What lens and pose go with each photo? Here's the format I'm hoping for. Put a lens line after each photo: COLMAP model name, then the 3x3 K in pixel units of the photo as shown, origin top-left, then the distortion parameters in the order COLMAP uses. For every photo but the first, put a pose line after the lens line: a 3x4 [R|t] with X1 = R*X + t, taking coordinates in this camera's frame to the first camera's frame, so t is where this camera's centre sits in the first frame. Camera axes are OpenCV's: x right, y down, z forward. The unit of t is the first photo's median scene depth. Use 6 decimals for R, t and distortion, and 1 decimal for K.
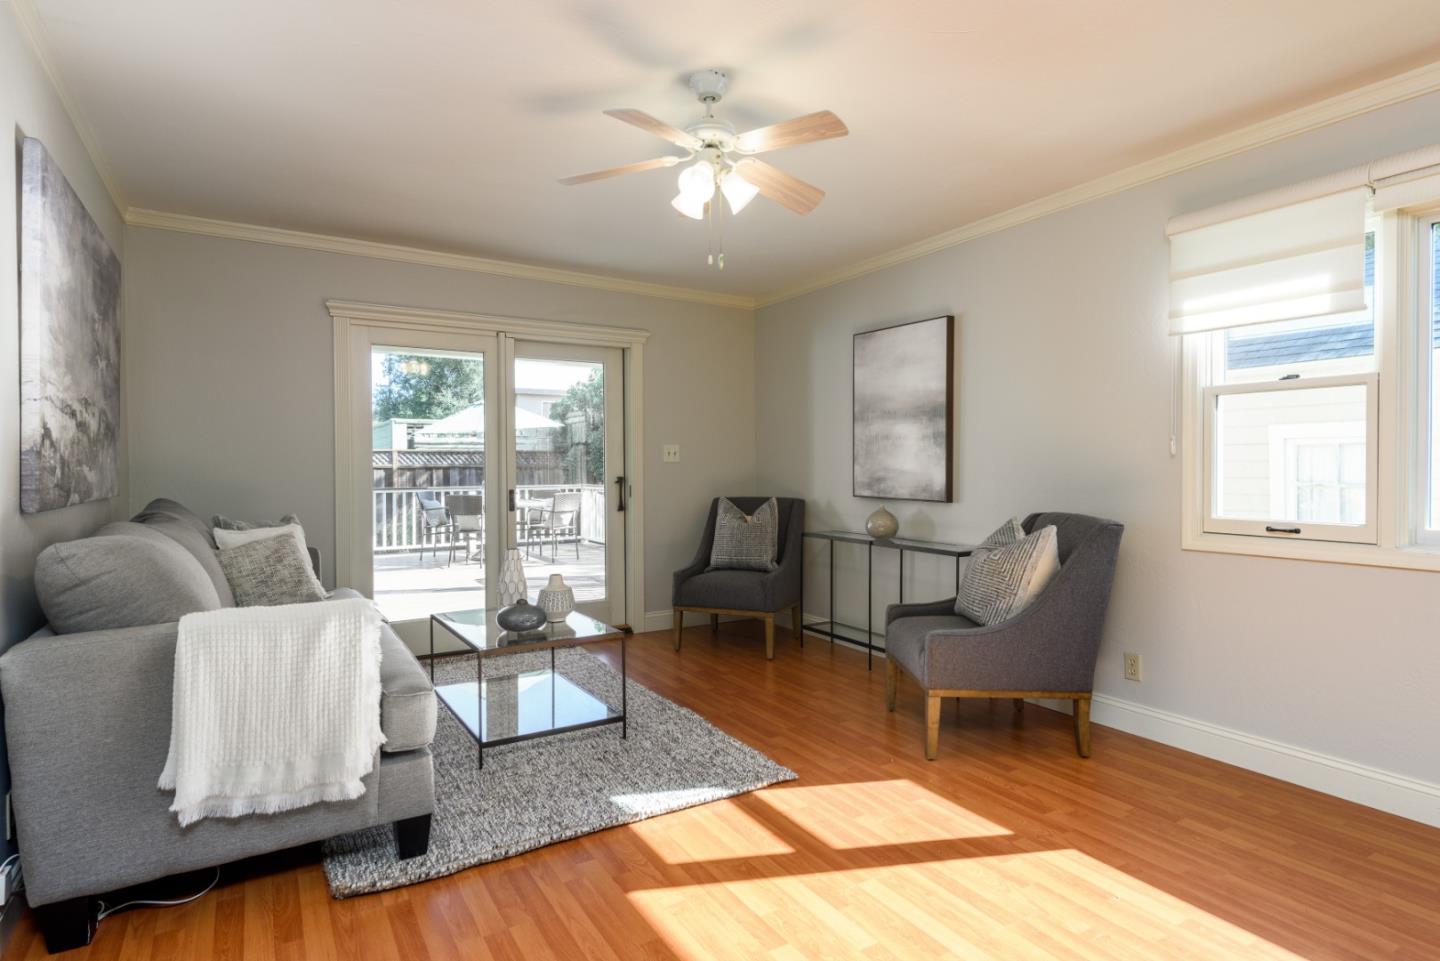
lens RADIAL K [[782.7, 0, 720.0], [0, 782.7, 480.5], [0, 0, 1]] dist [0.001904, 0.000223]
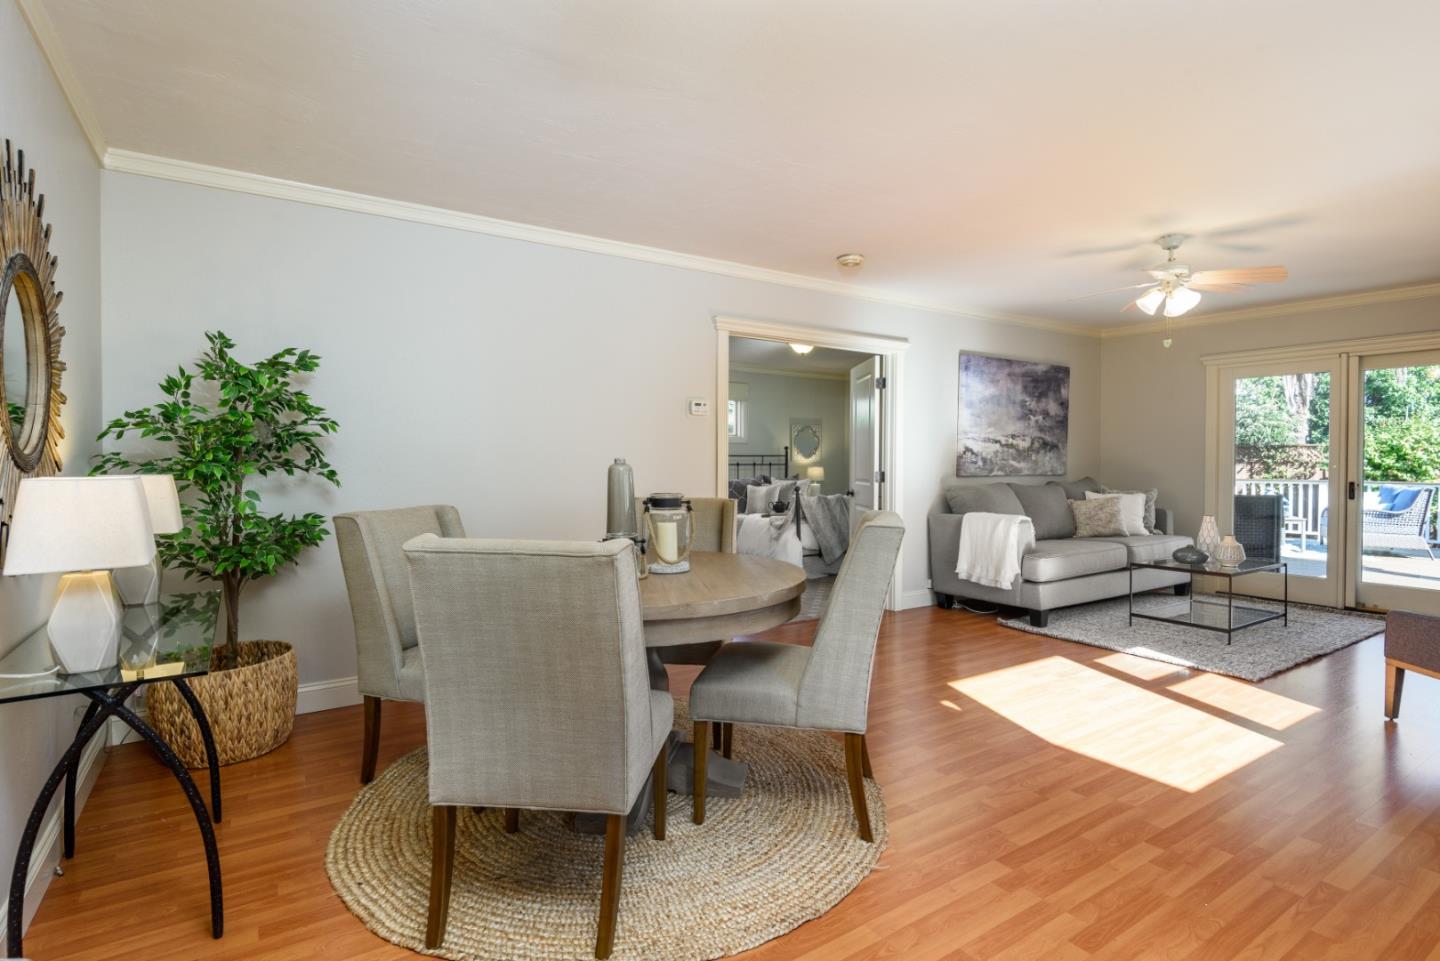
lens RADIAL K [[690.7, 0, 712.0], [0, 690.7, 469.7], [0, 0, 1]] dist [0.003199, 0.000241]
pose [[0.033387, 0.018064, -0.999279, 1.701316], [-0.020661, 0.999635, 0.017380, -0.010450], [0.999229, 0.020066, 0.033748, -0.055141]]
